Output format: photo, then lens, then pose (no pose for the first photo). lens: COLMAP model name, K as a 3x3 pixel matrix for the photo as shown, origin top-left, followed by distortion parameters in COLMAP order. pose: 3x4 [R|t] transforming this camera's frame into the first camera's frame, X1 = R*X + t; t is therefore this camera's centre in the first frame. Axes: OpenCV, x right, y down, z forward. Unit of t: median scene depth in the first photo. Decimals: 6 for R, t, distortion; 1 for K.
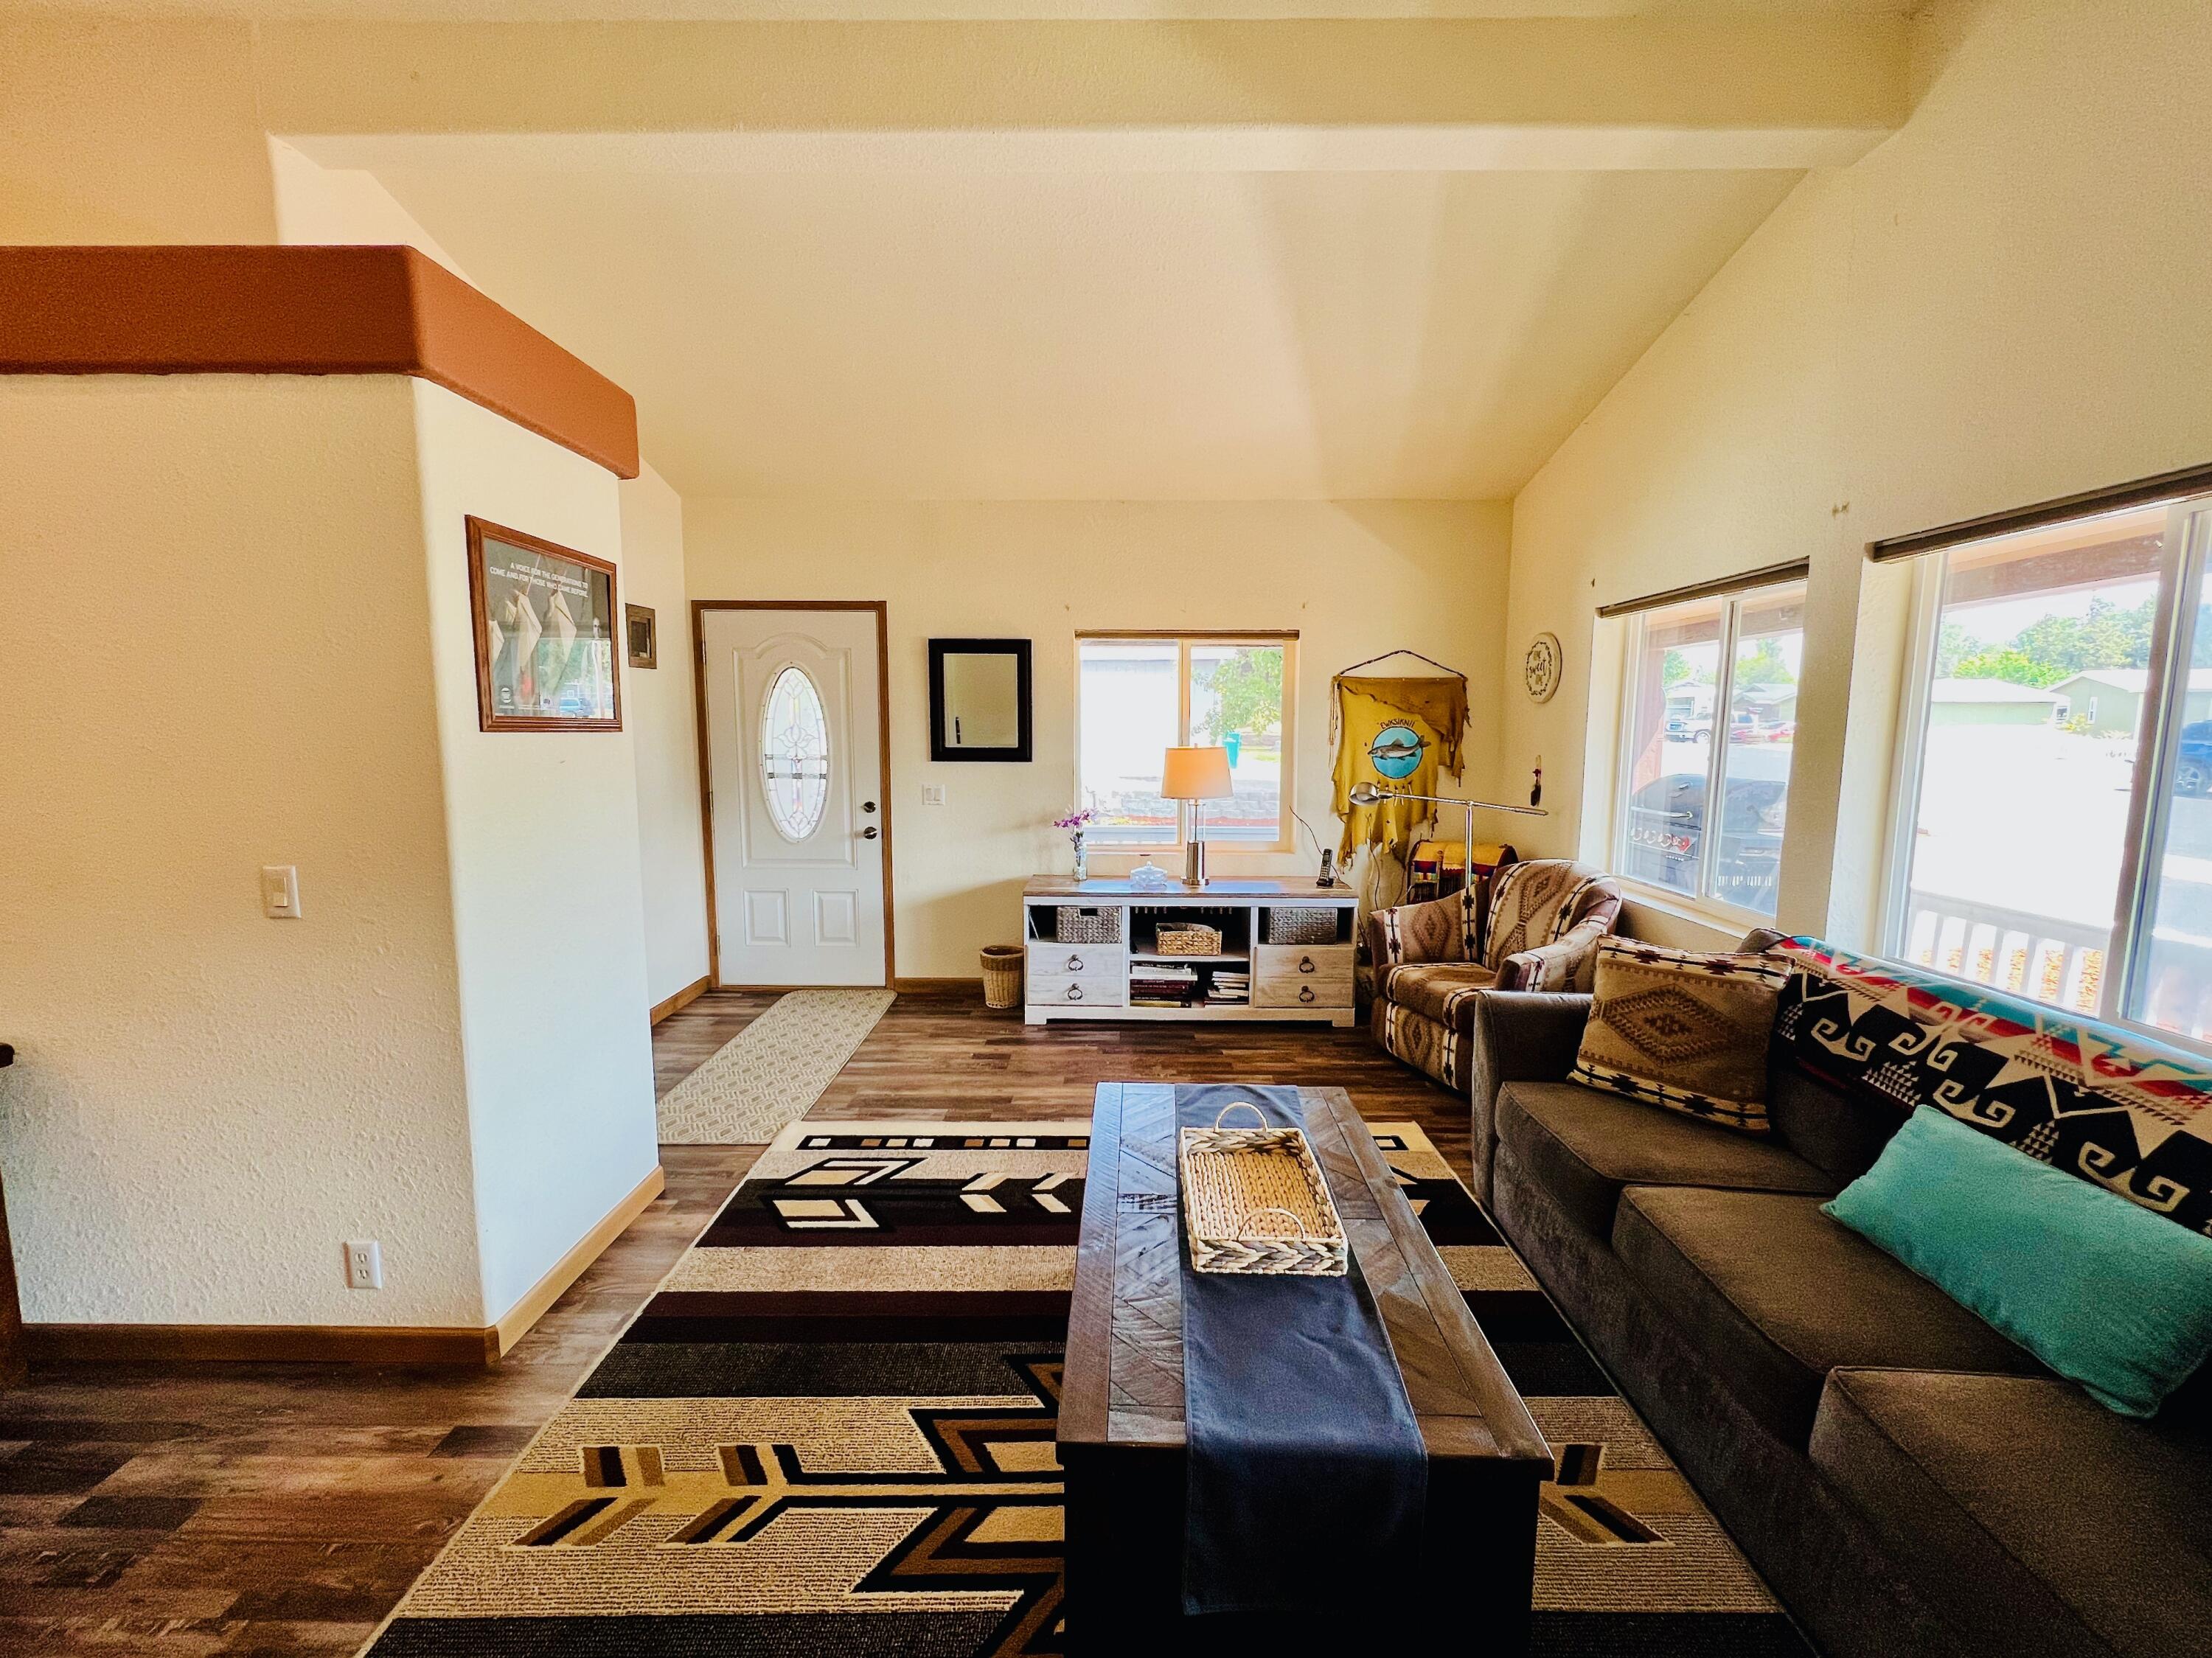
lens RADIAL K [[898.8, 0, 1106.0], [0, 898.8, 829.0], [0, 0, 1]] dist [-0.000959, 0.000153]
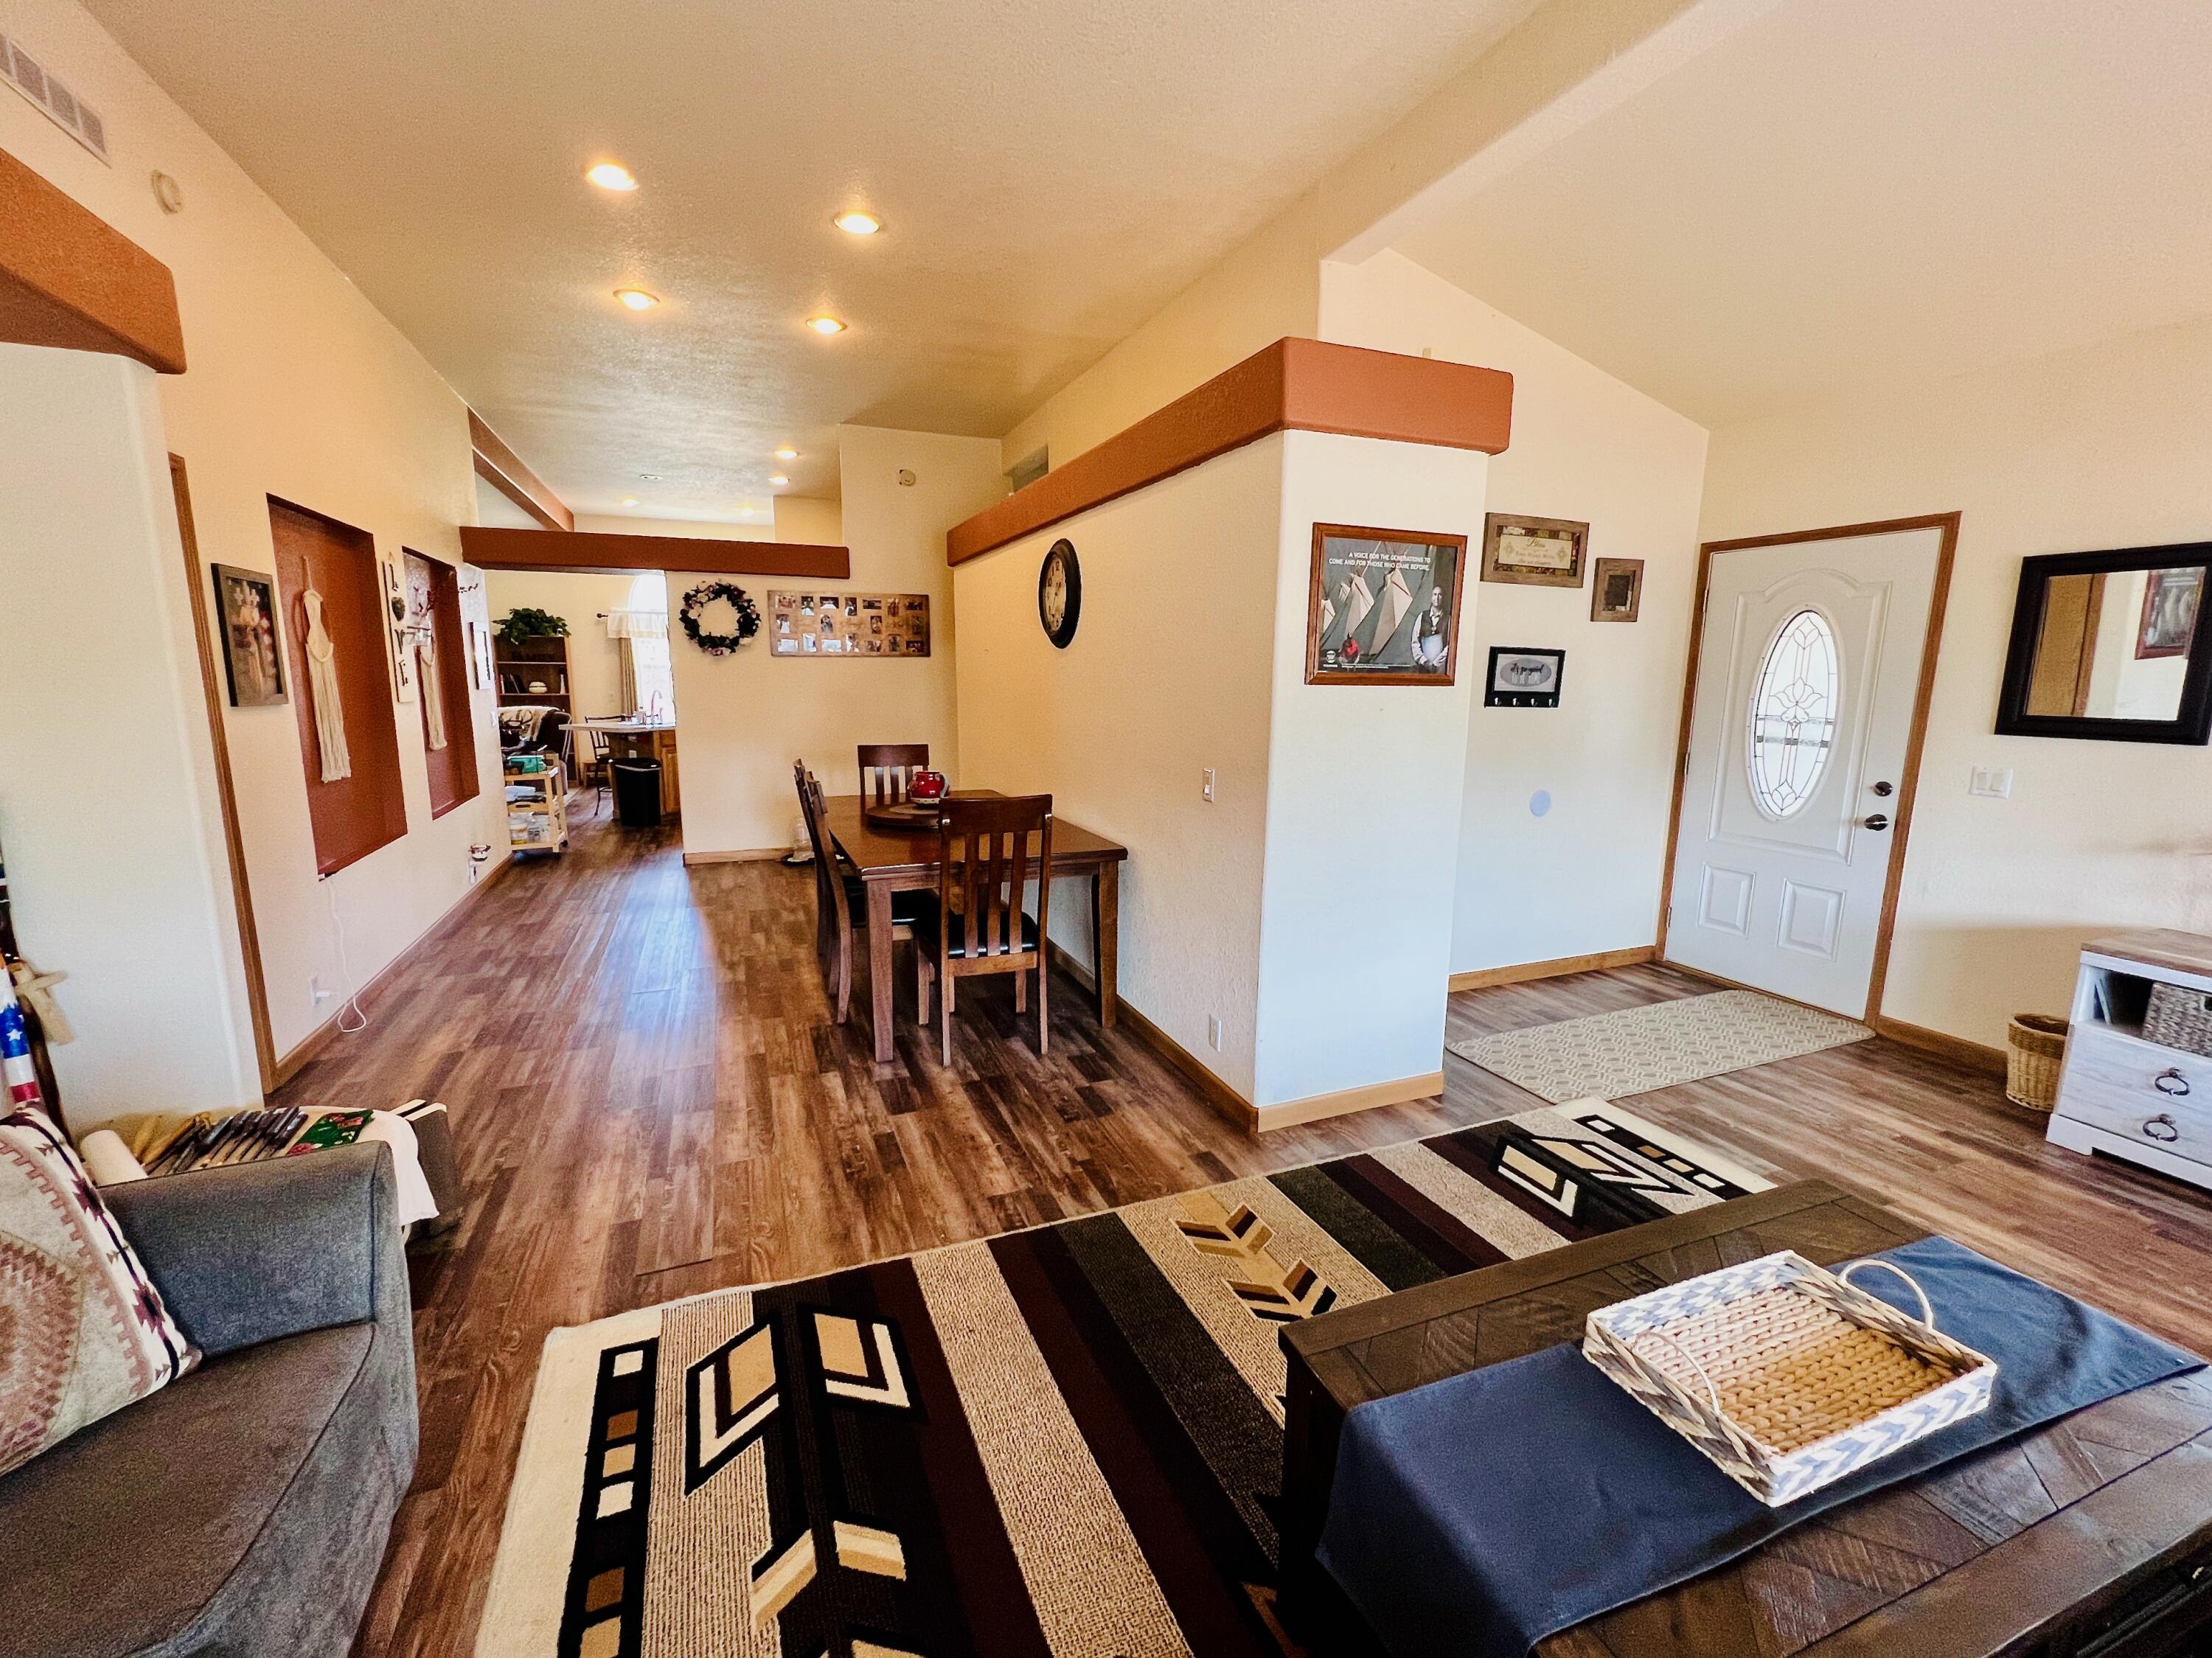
lens RADIAL K [[927.2, 0, 1106.0], [0, 927.2, 829.0], [0, 0, 1]] dist [-0.002928, -0.000025]
pose [[0.384171, 0.154890, -0.910177, 0.355053], [-0.111424, 0.986400, 0.120831, -0.020829], [0.916514, 0.054996, 0.396205, 0.133471]]
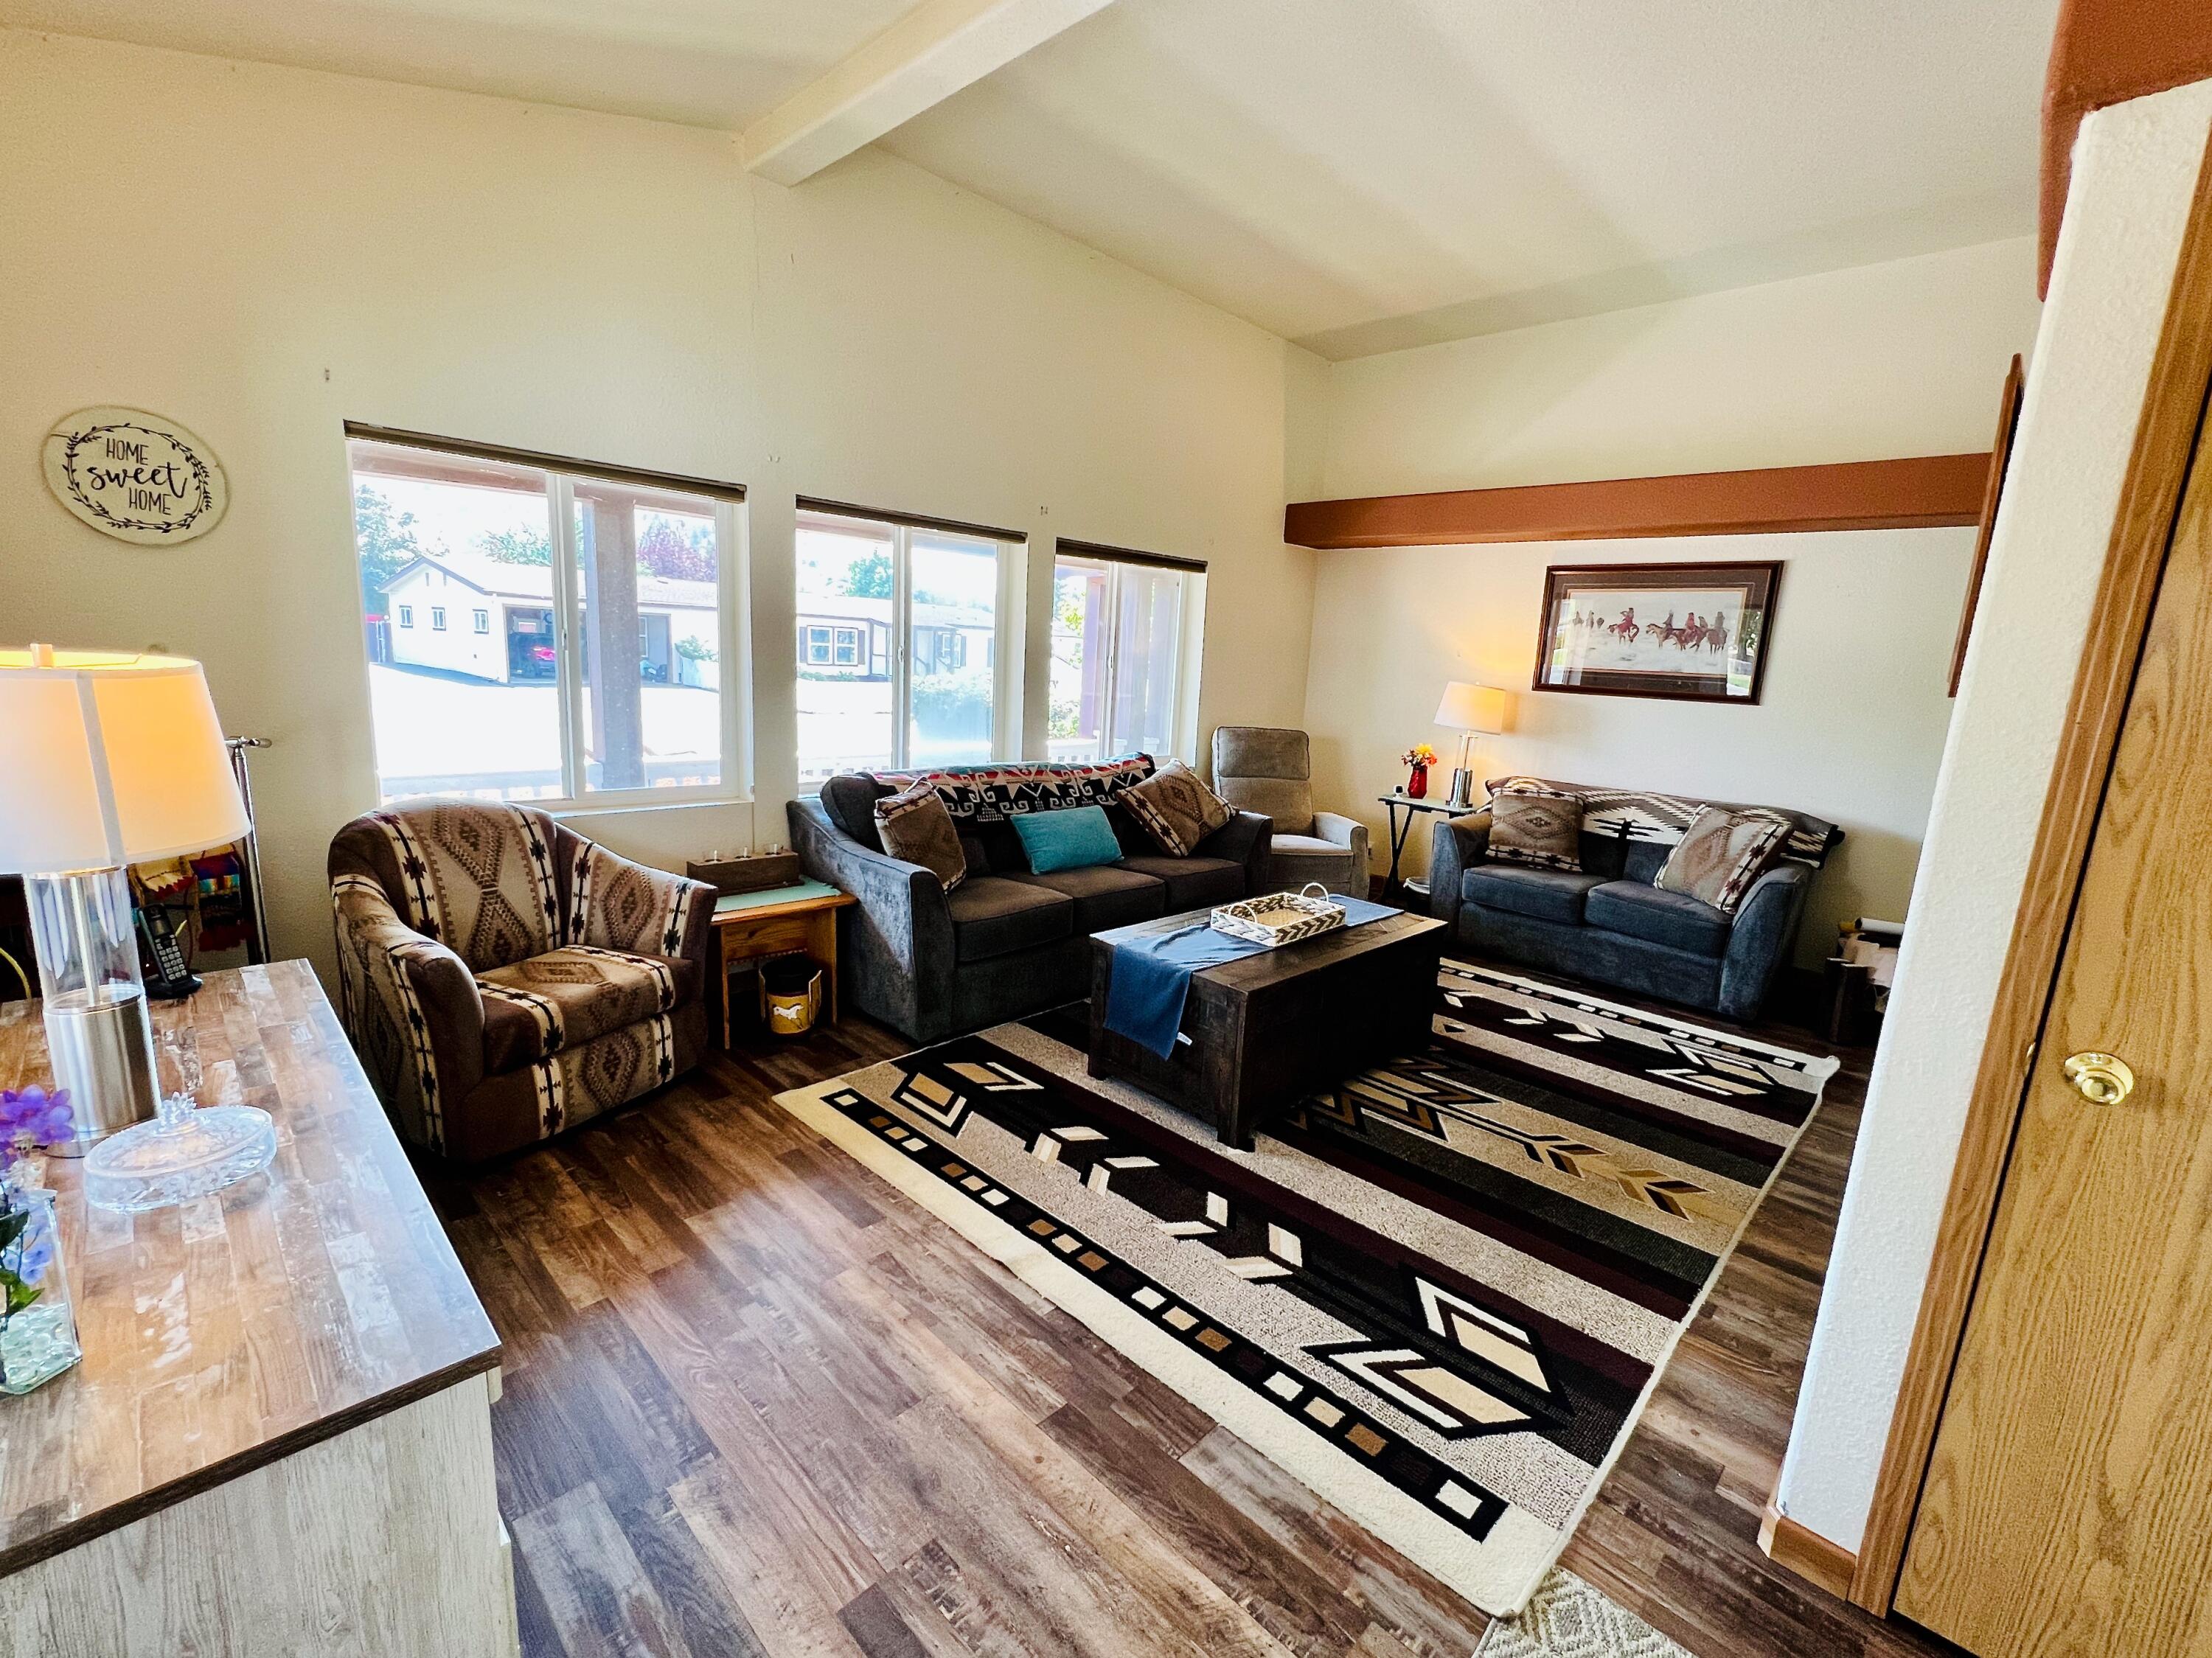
lens RADIAL K [[927.2, 0, 1106.0], [0, 927.2, 829.0], [0, 0, 1]] dist [-0.002928, -0.000025]
pose [[-0.712579, -0.171829, 0.680225, -0.517605], [0.028777, 0.961571, 0.273044, -0.178196], [-0.701002, 0.214140, -0.680250, 1.567467]]
